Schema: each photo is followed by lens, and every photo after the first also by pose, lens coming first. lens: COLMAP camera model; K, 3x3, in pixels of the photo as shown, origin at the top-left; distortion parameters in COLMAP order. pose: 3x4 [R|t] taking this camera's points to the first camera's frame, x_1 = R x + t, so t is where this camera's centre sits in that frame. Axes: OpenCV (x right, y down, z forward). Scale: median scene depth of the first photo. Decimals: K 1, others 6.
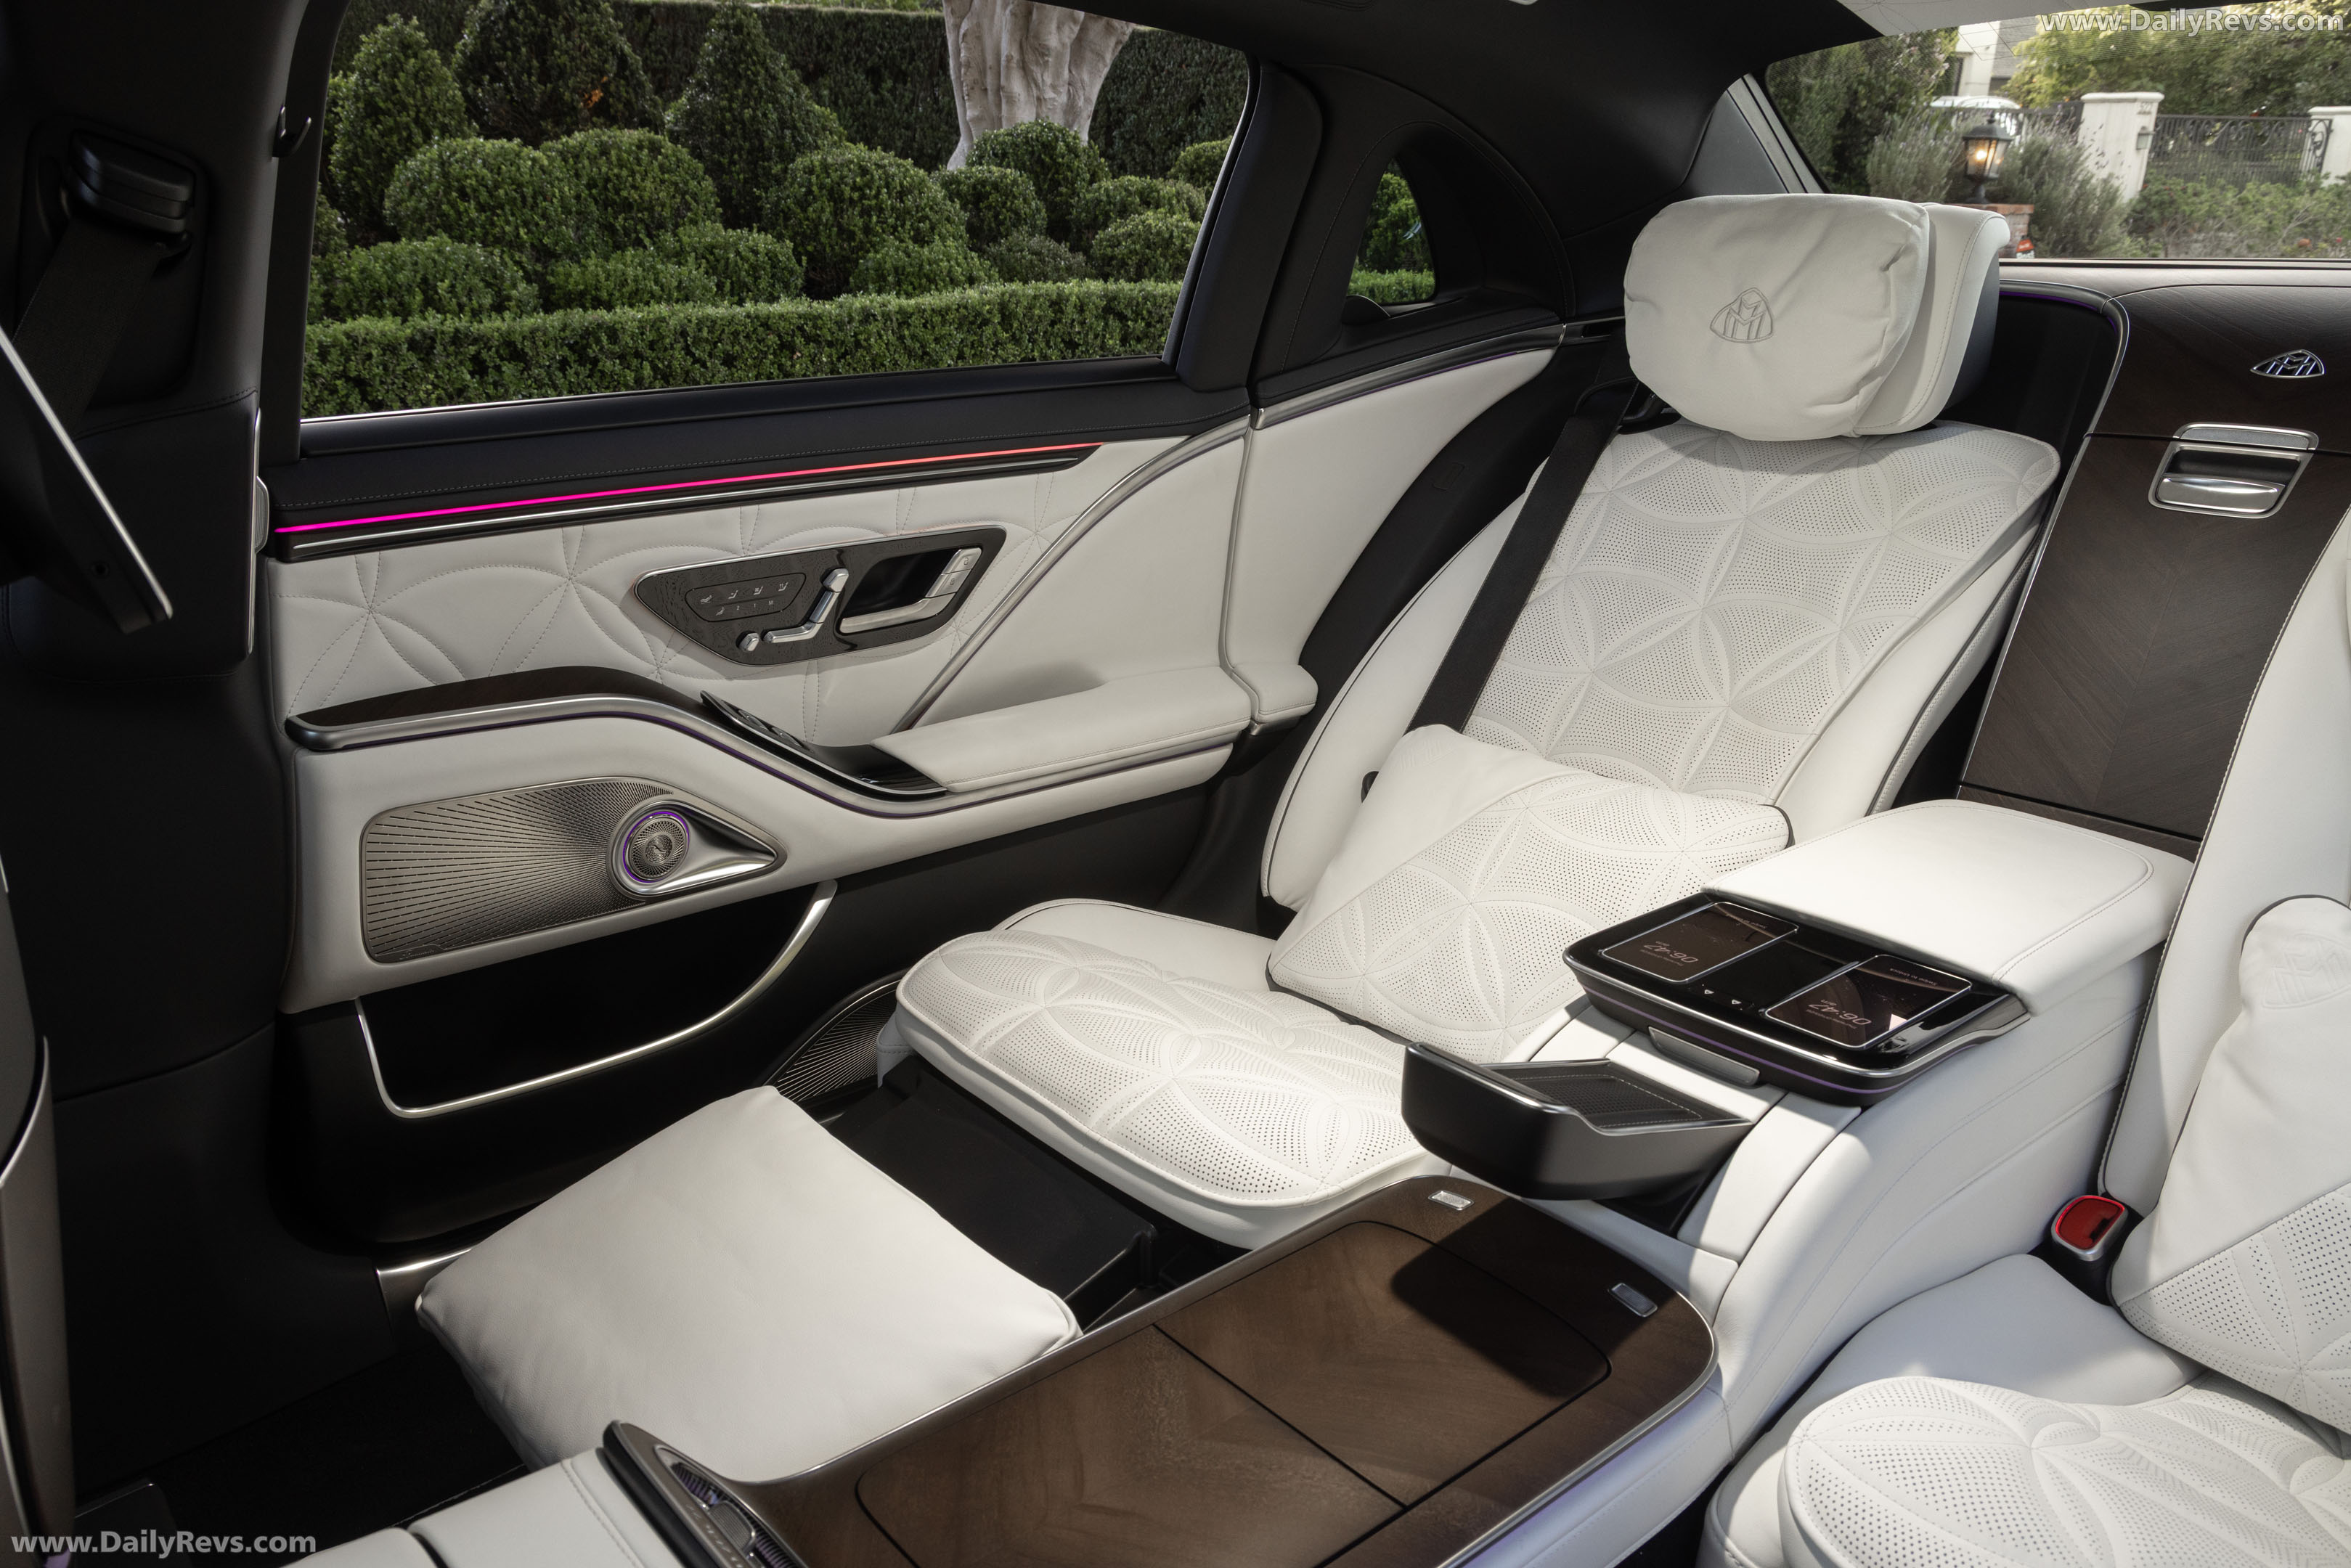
lens RADIAL K [[1756.1, 0, 1123.7], [0, 1756.1, 780.1], [0, 0, 1]] dist [0.013280, -0.003470]
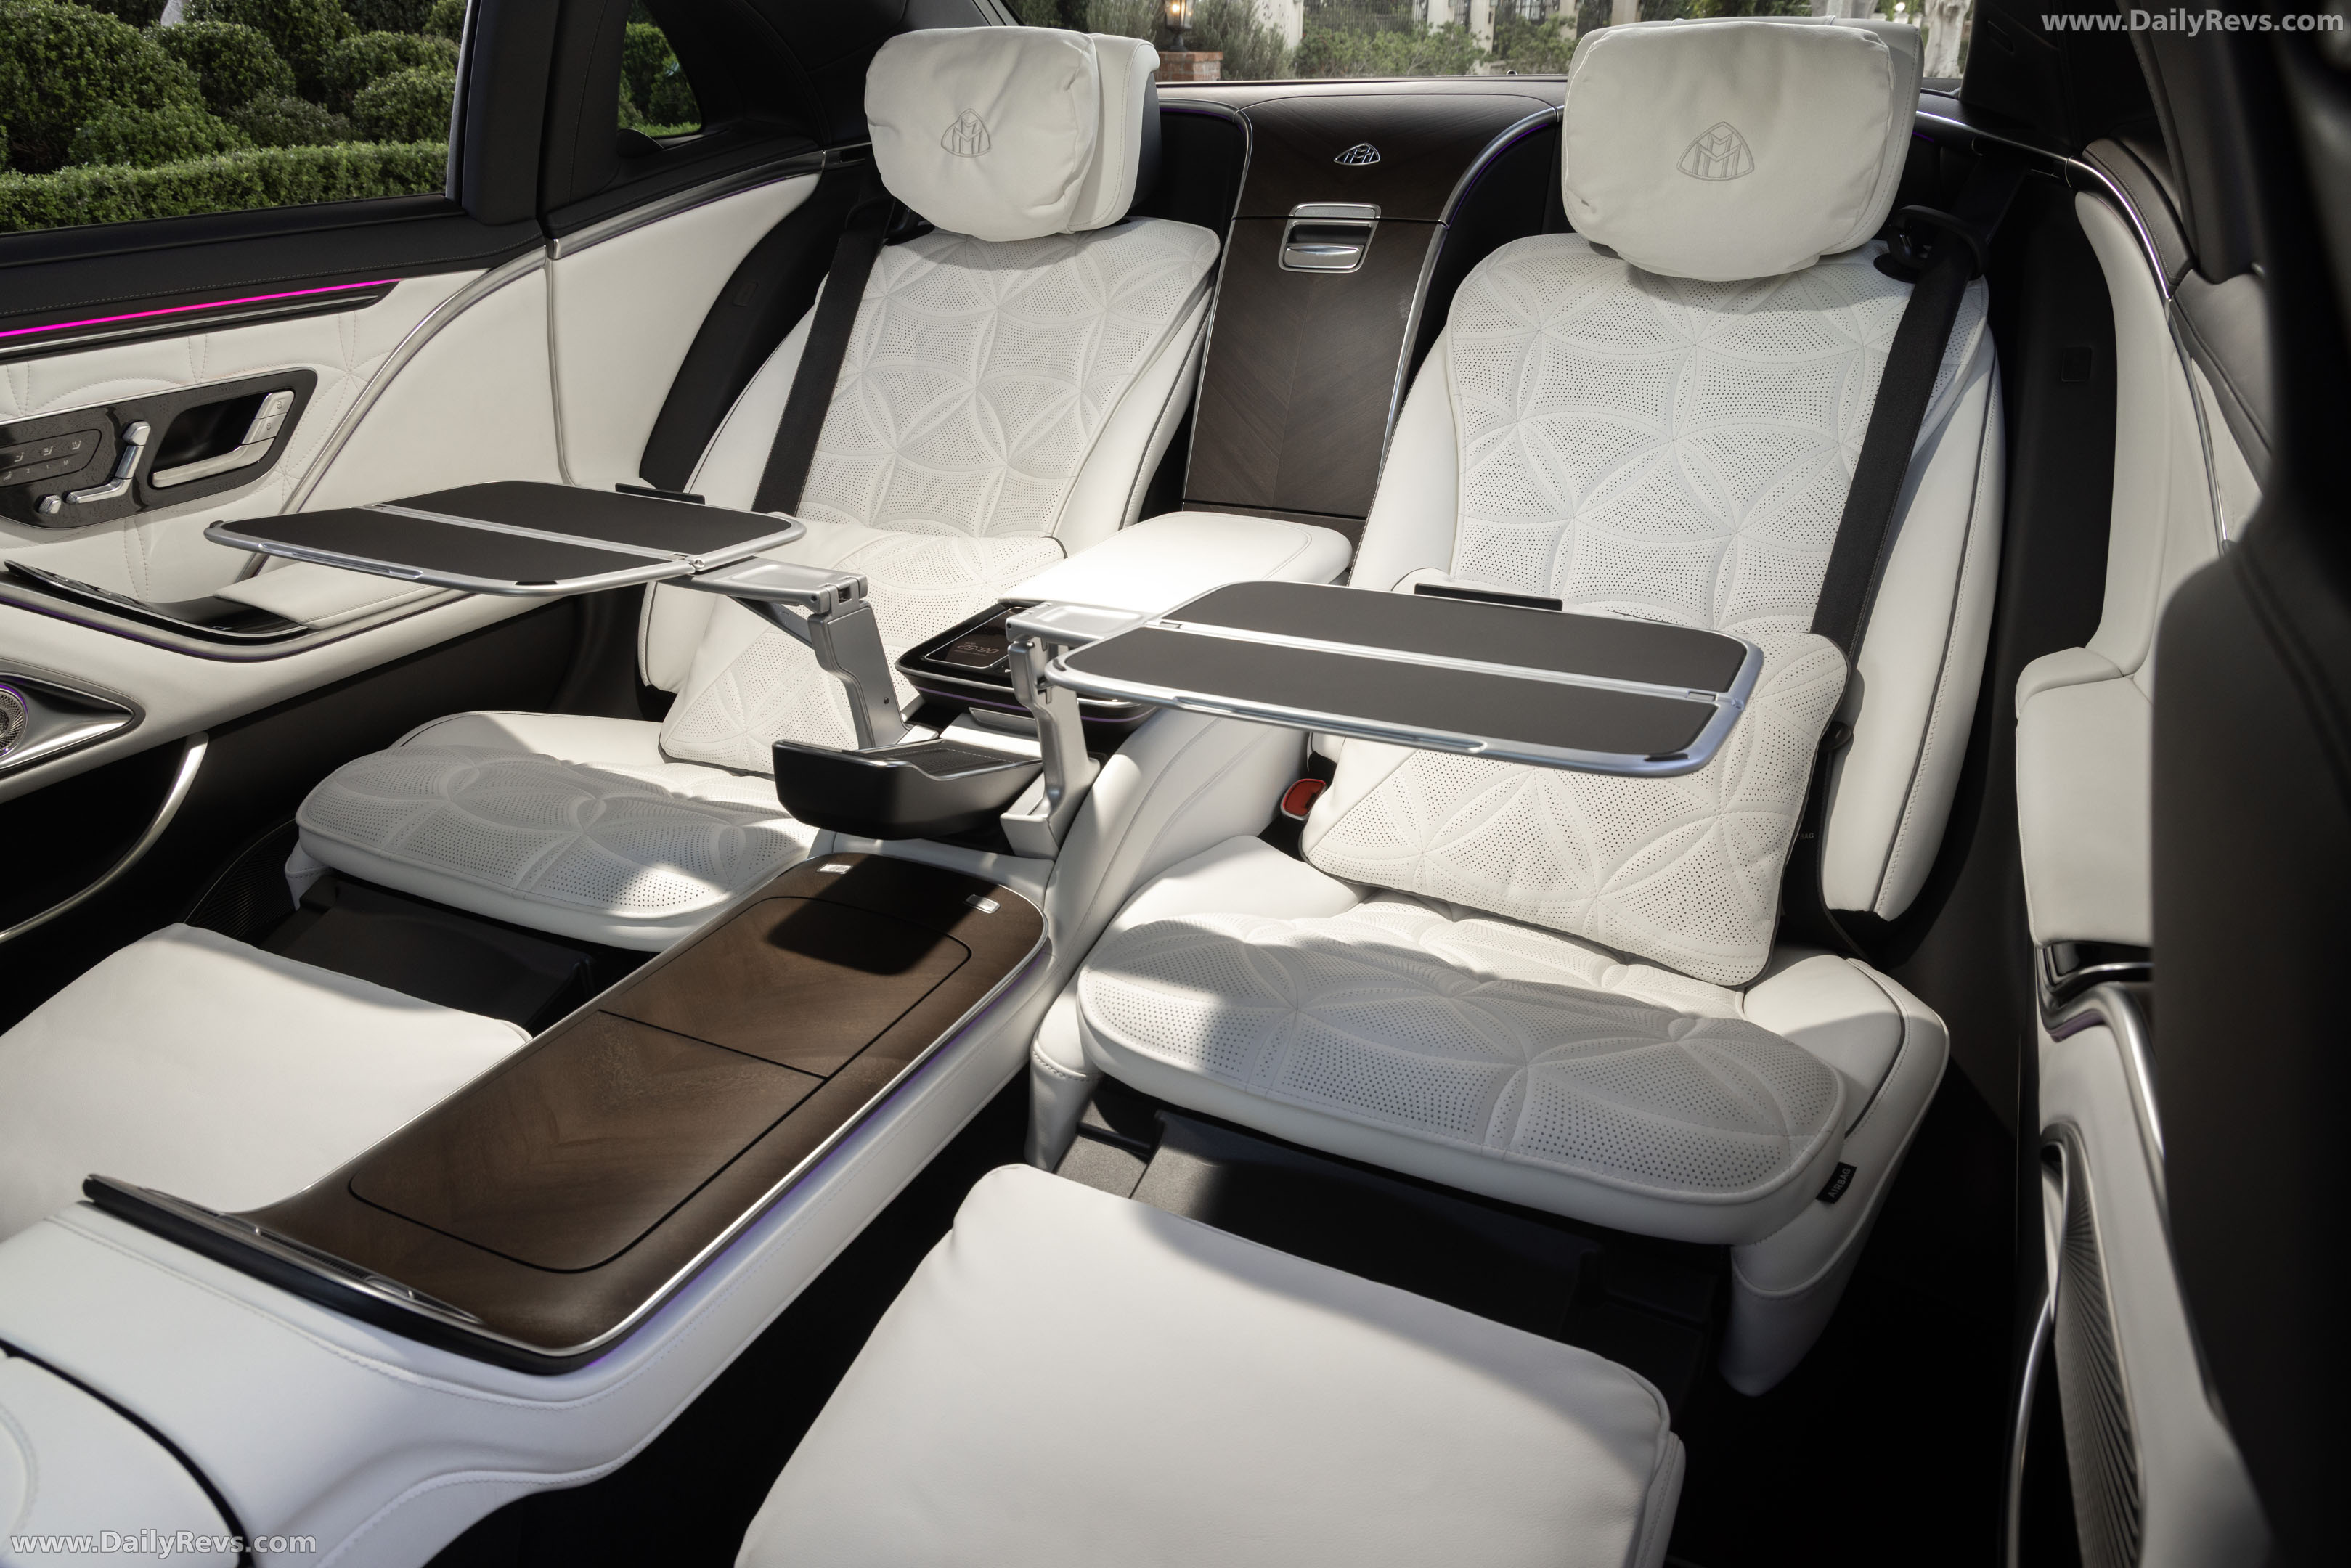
lens RADIAL K [[1592.9, 0, 1184.7], [0, 1592.9, 777.8], [0, 0, 1]] dist [0.008502, 0.003539]
pose [[0.908878, -0.186807, 0.372887, 0.000573], [0.146418, 0.980089, 0.134120, 0.010409], [-0.390517, -0.067301, 0.918132, -0.020298]]
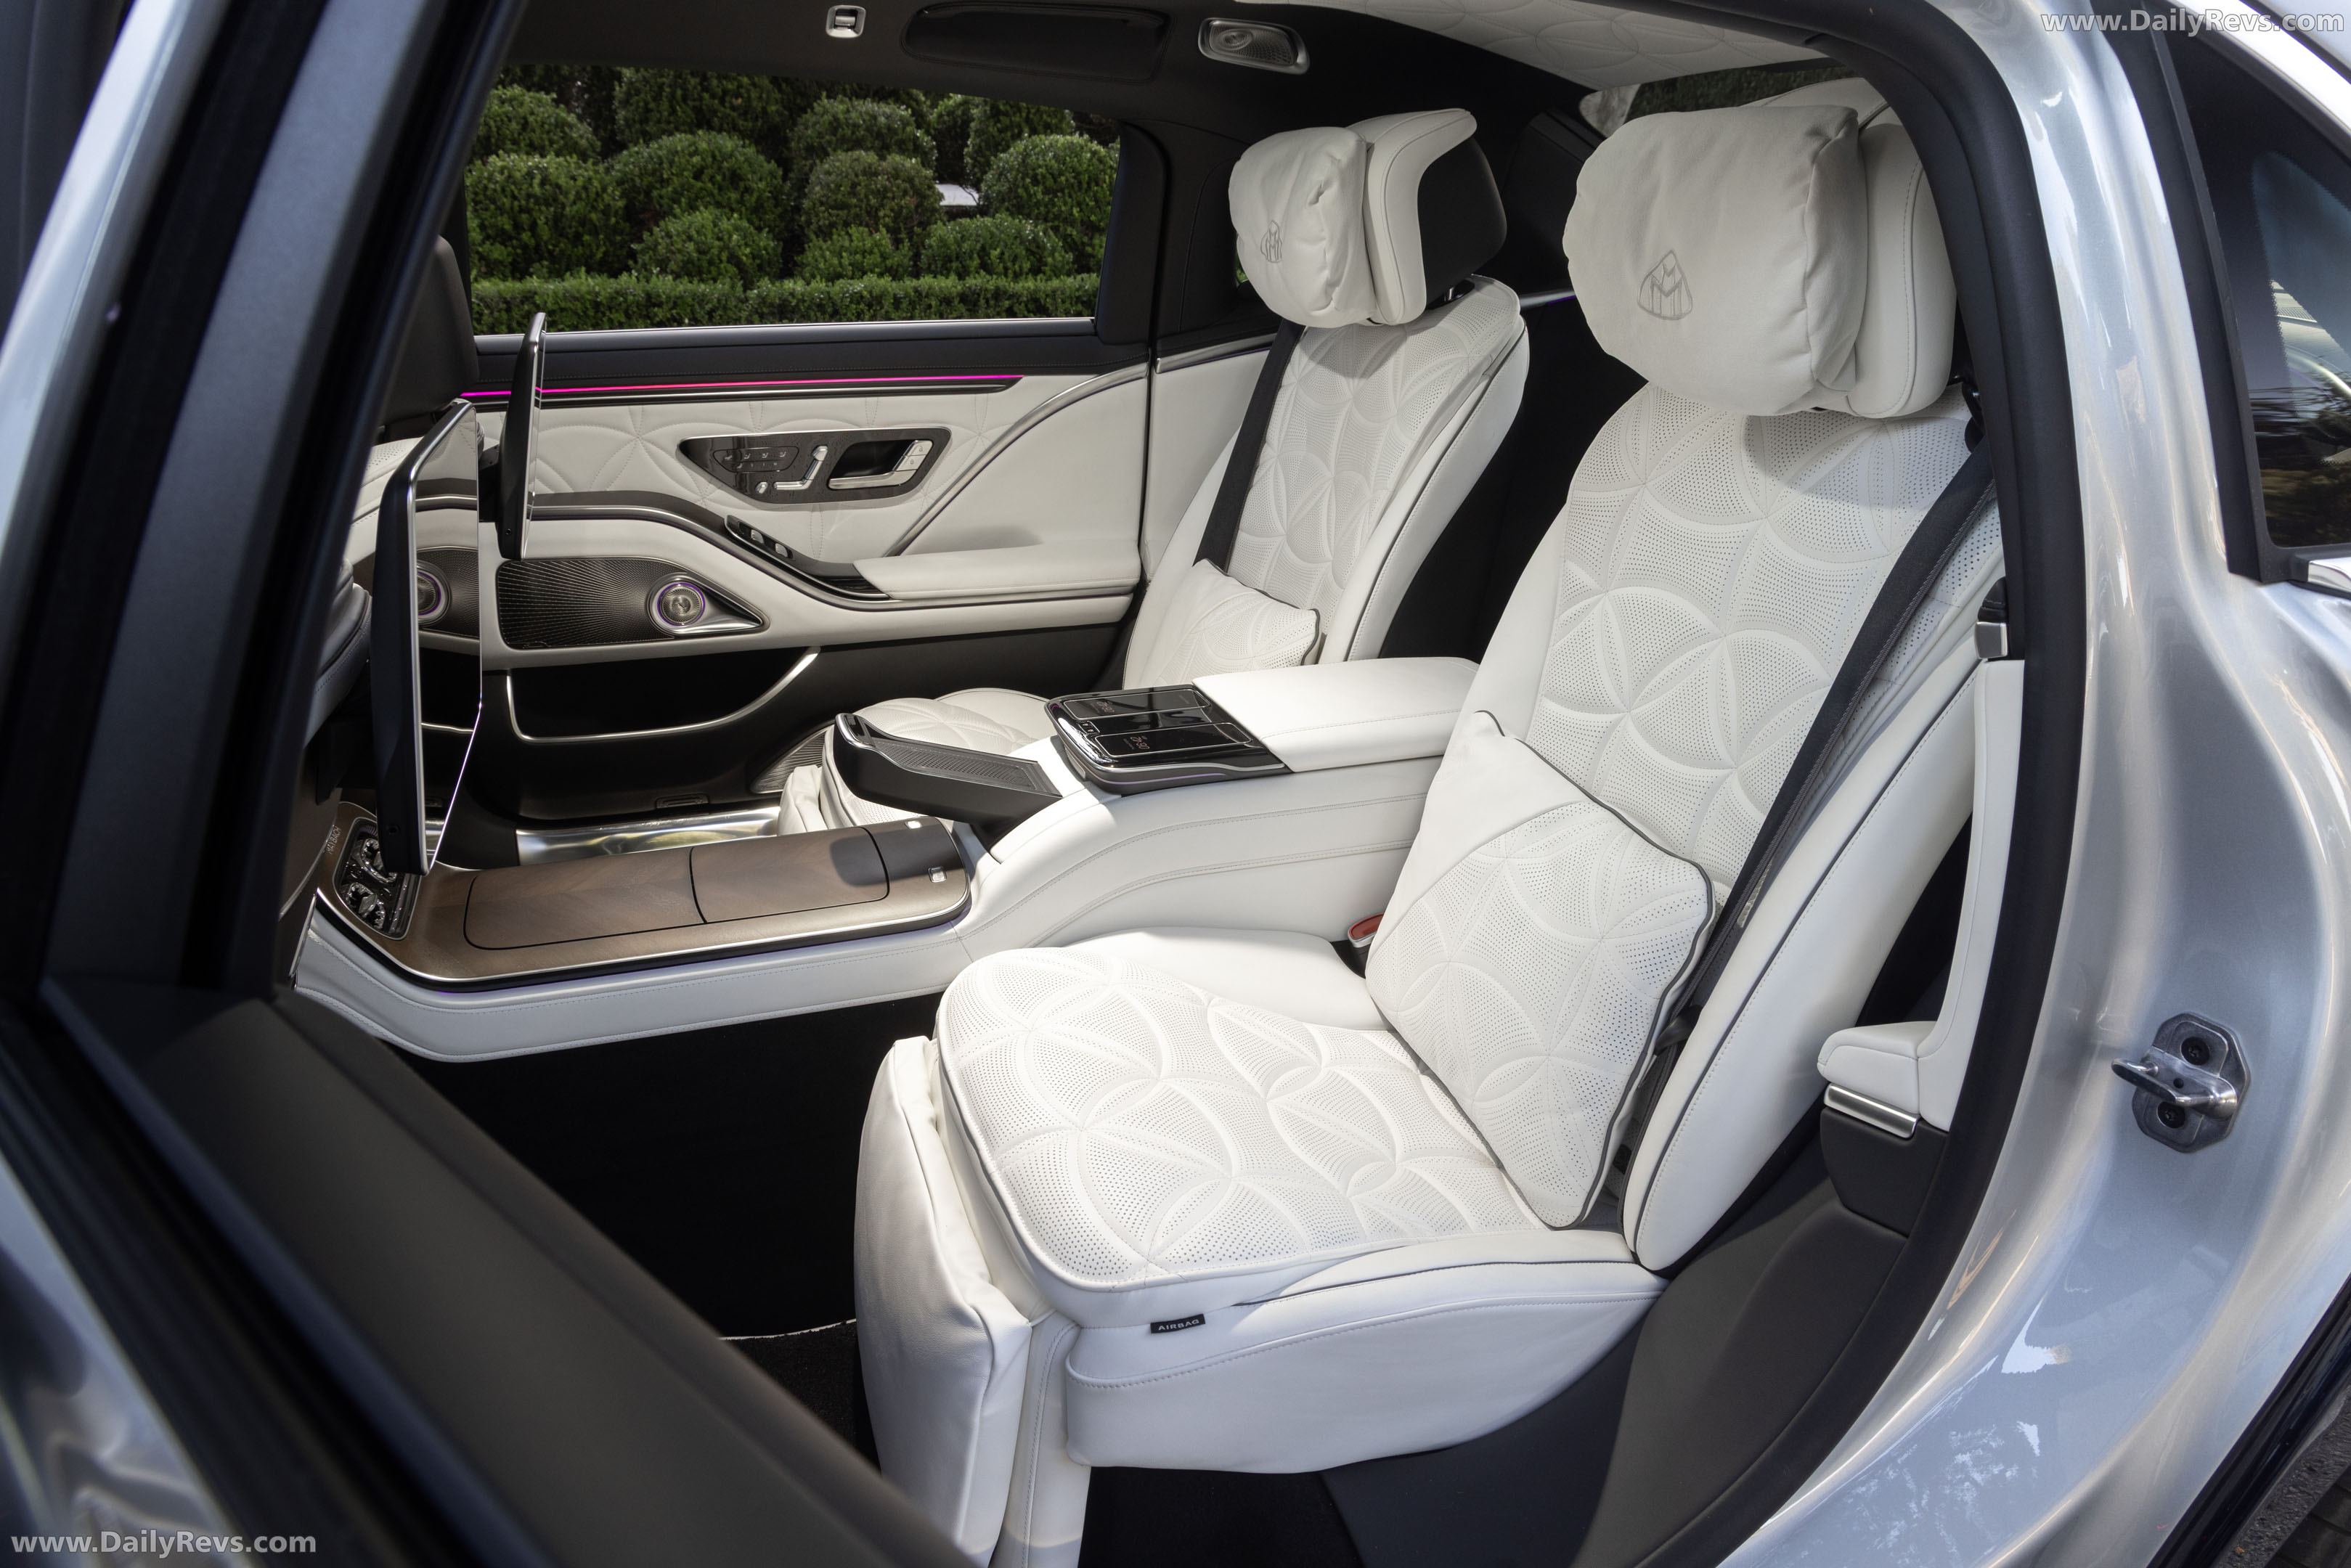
lens RADIAL K [[1592.9, 0, 1184.7], [0, 1592.9, 777.8], [0, 0, 1]] dist [0.008502, 0.003539]
pose [[0.937047, 0.128106, -0.324855, 0.154695], [-0.114240, 0.991548, 0.061488, 0.011869], [0.329987, -0.020506, 0.943763, -0.059497]]
